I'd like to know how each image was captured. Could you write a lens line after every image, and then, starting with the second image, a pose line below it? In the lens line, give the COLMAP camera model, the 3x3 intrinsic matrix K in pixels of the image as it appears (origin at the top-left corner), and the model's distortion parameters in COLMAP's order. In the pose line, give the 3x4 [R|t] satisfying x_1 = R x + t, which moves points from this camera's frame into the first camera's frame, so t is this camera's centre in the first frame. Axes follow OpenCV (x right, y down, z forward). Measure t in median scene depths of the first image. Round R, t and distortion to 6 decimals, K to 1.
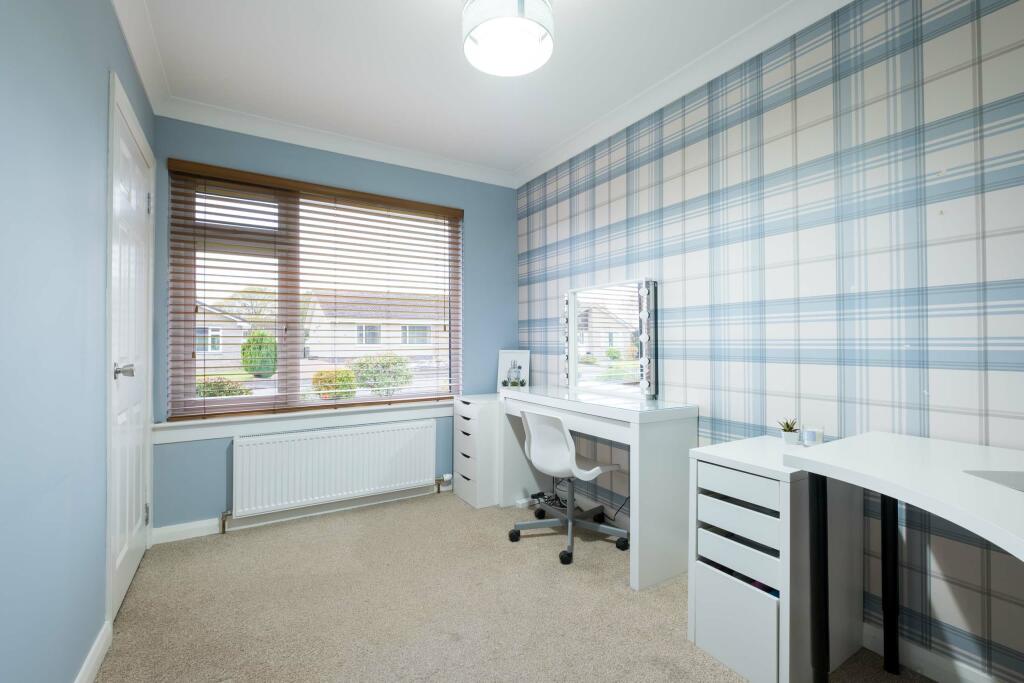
lens RADIAL K [[447.2, 0, 526.2], [0, 447.2, 346.7], [0, 0, 1]] dist [0.000988, 0.001047]
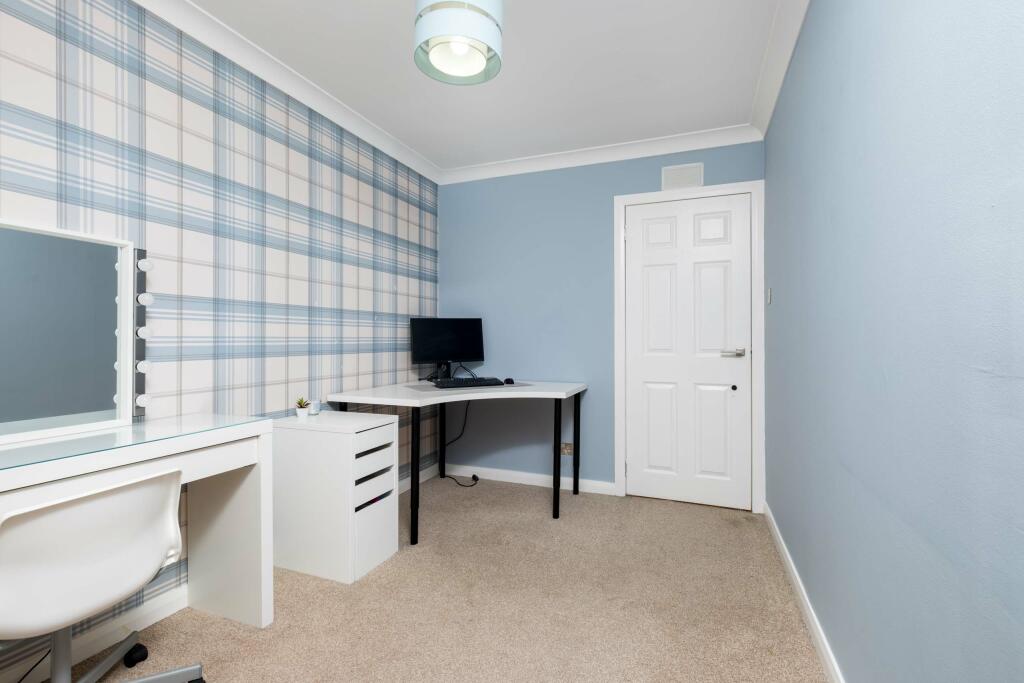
lens RADIAL K [[447.2, 0, 526.2], [0, 447.2, 346.7], [0, 0, 1]] dist [0.000988, 0.001047]
pose [[-0.602870, -0.008524, 0.797794, -0.725628], [0.009740, 0.999790, 0.018043, -0.005184], [-0.797780, 0.018648, -0.602660, 1.096892]]
